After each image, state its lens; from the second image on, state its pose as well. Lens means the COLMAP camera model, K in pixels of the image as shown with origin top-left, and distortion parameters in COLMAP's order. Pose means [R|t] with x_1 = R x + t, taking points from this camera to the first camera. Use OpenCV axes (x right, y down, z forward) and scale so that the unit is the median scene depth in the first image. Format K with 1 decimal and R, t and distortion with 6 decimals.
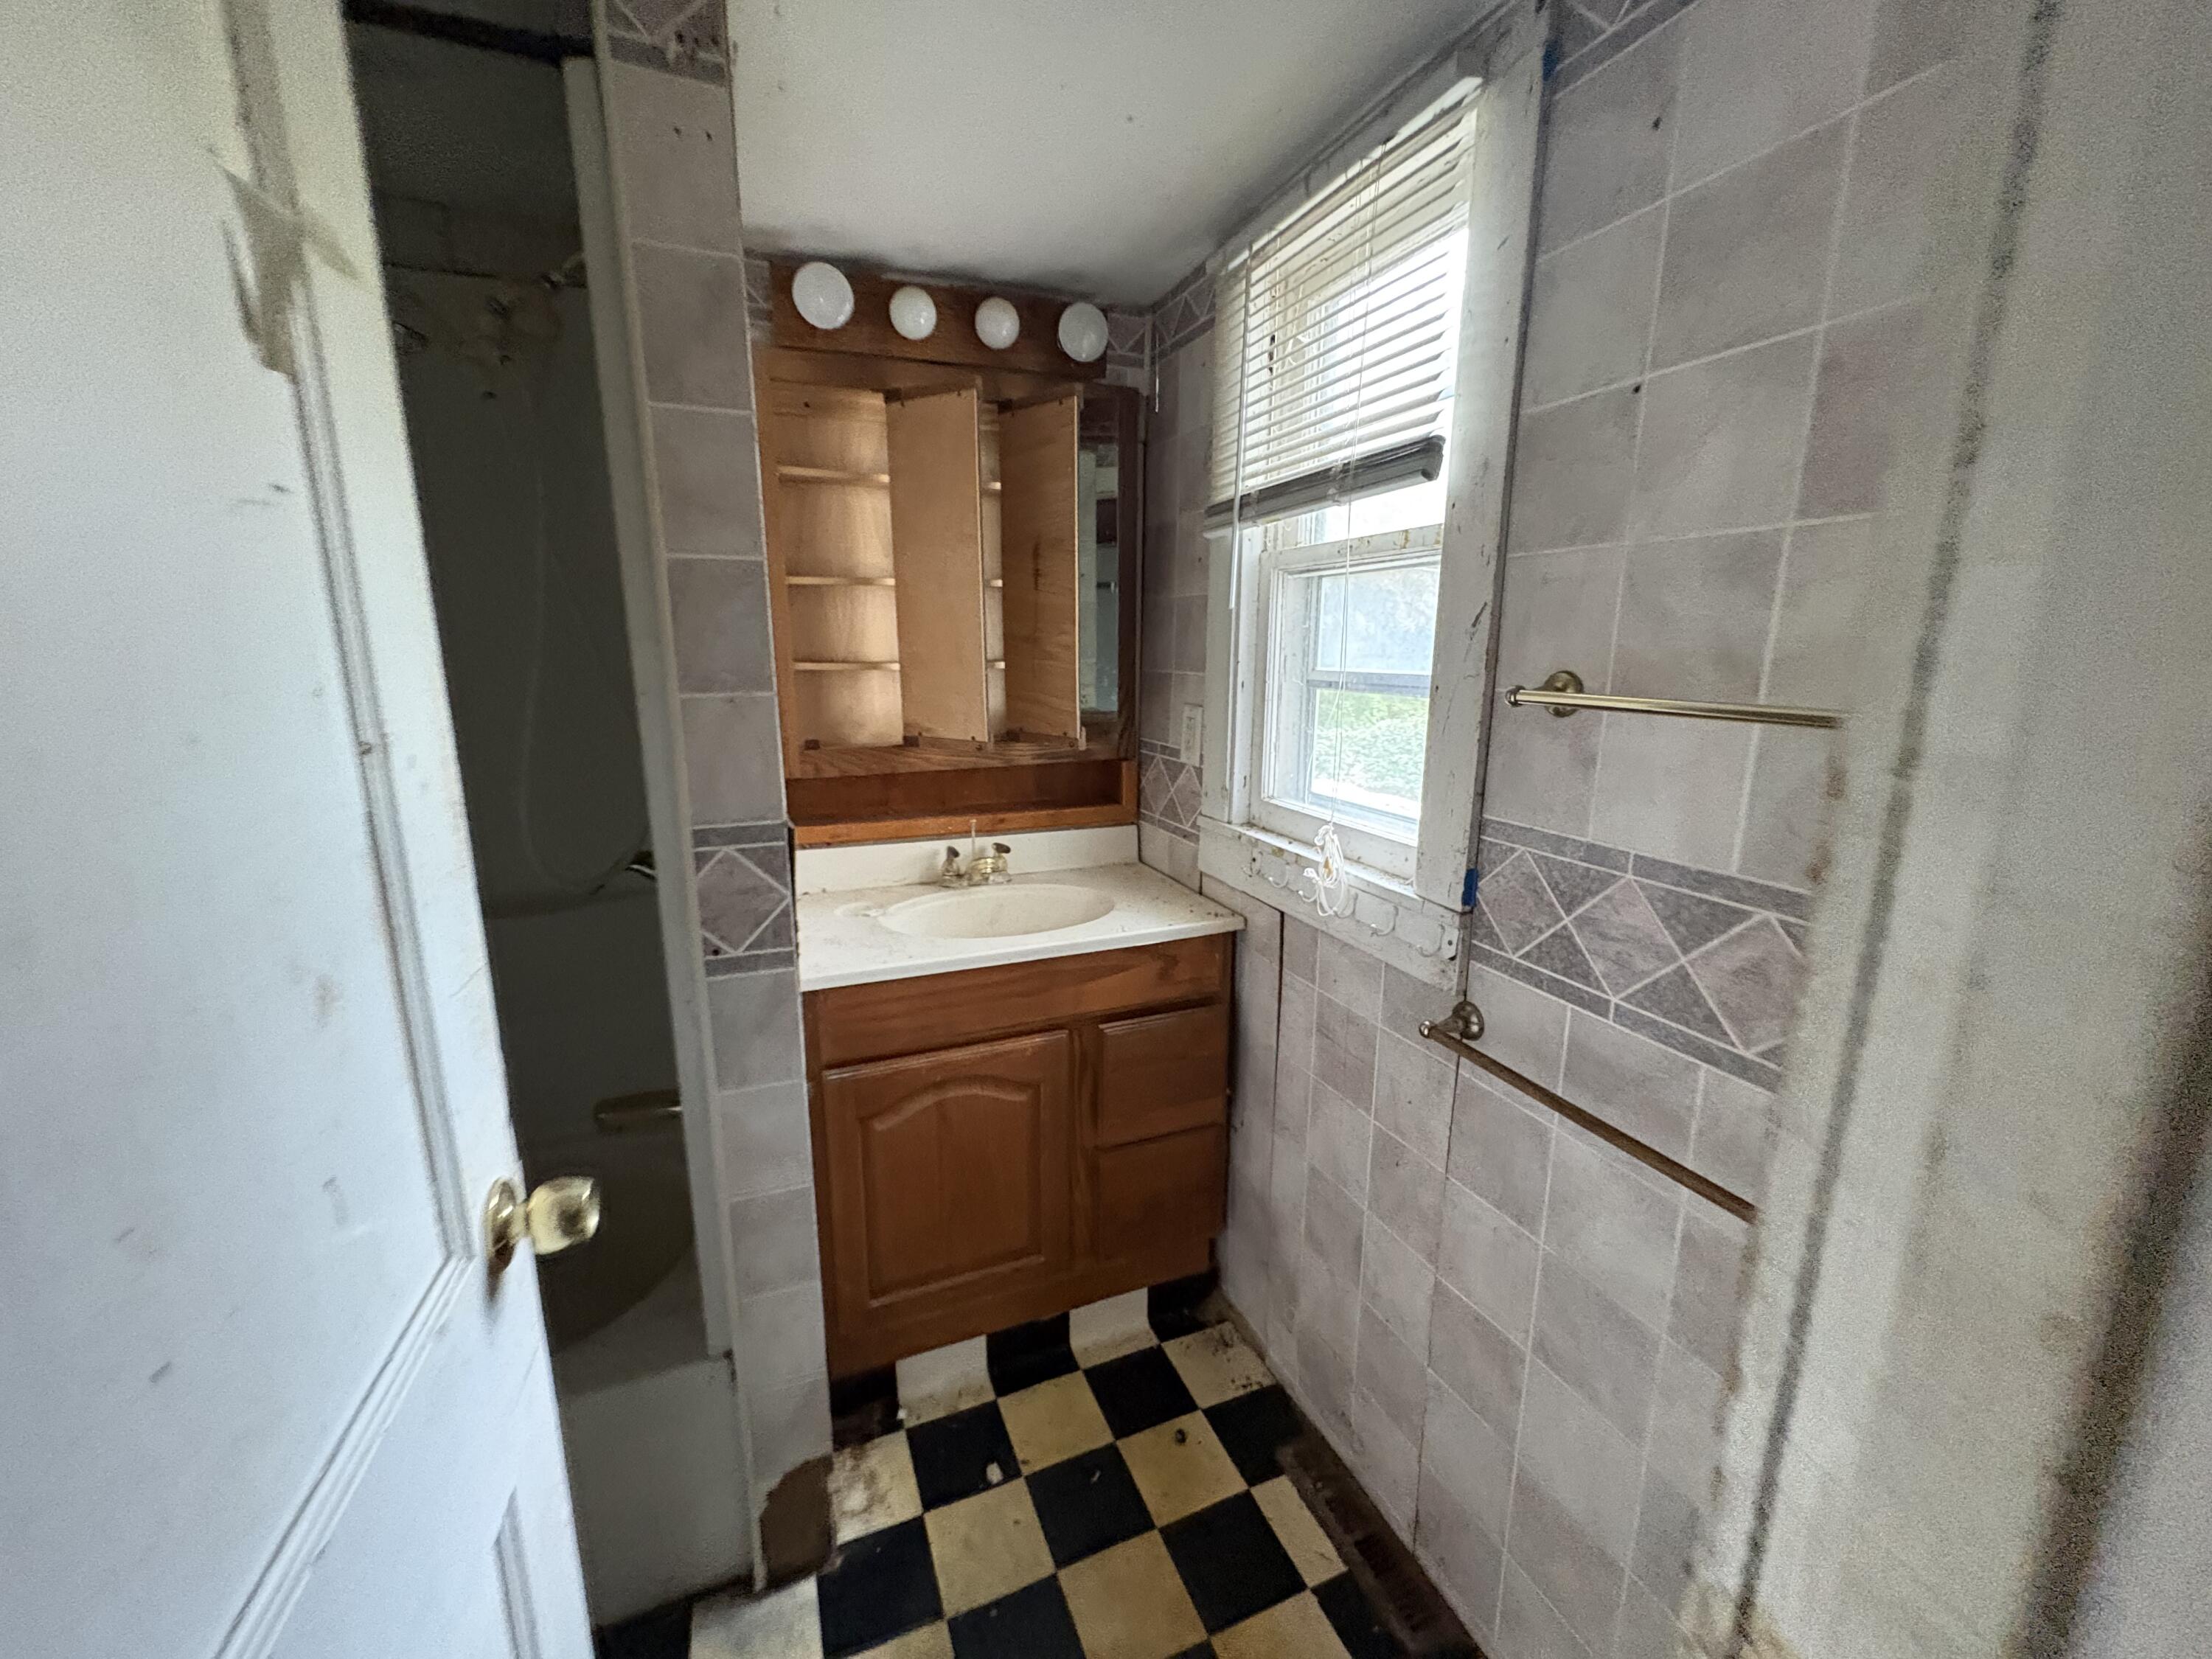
lens RADIAL K [[888.2, 0, 1098.0], [0, 888.2, 819.3], [0, 0, 1]] dist [-0.001687, 0.000009]
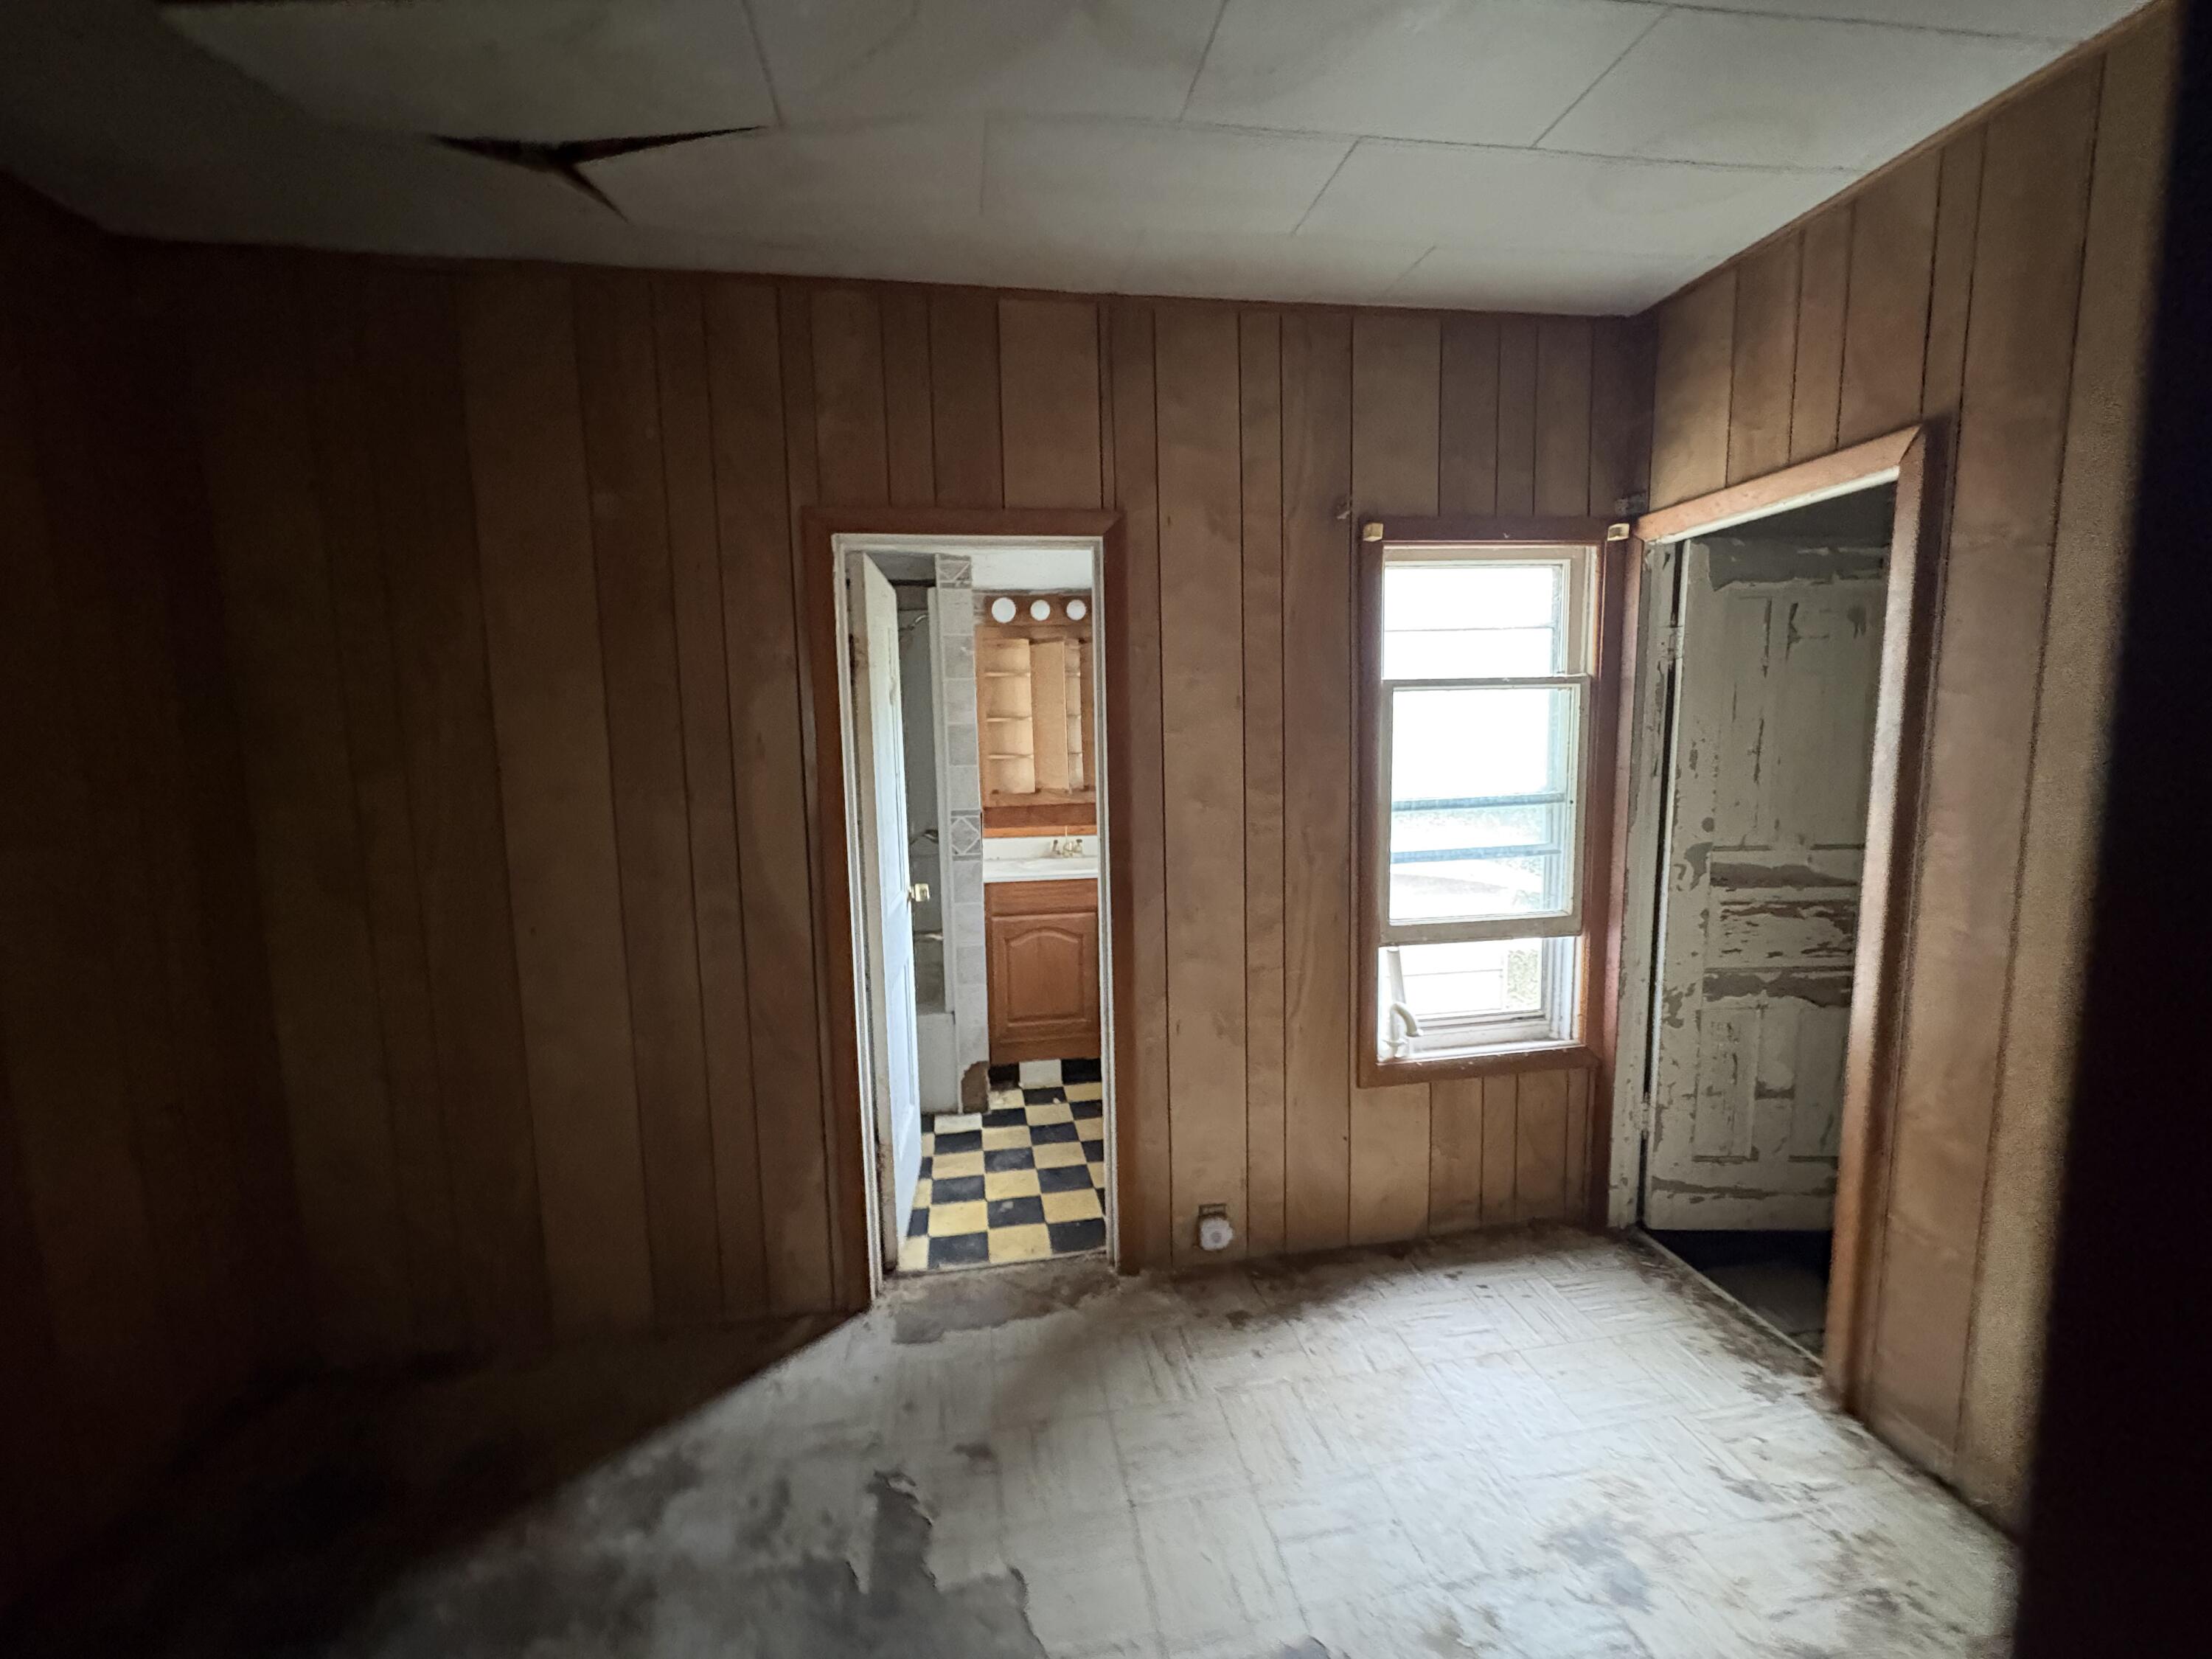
lens RADIAL K [[888.2, 0, 1106.5], [0, 888.2, 834.8], [0, 0, 1]] dist [-0.001687, 0.000009]
pose [[0.977517, 0.009541, -0.210641, 0.489551], [-0.026532, 0.996602, -0.077983, 0.221322], [0.209181, 0.081818, 0.974448, -1.279795]]
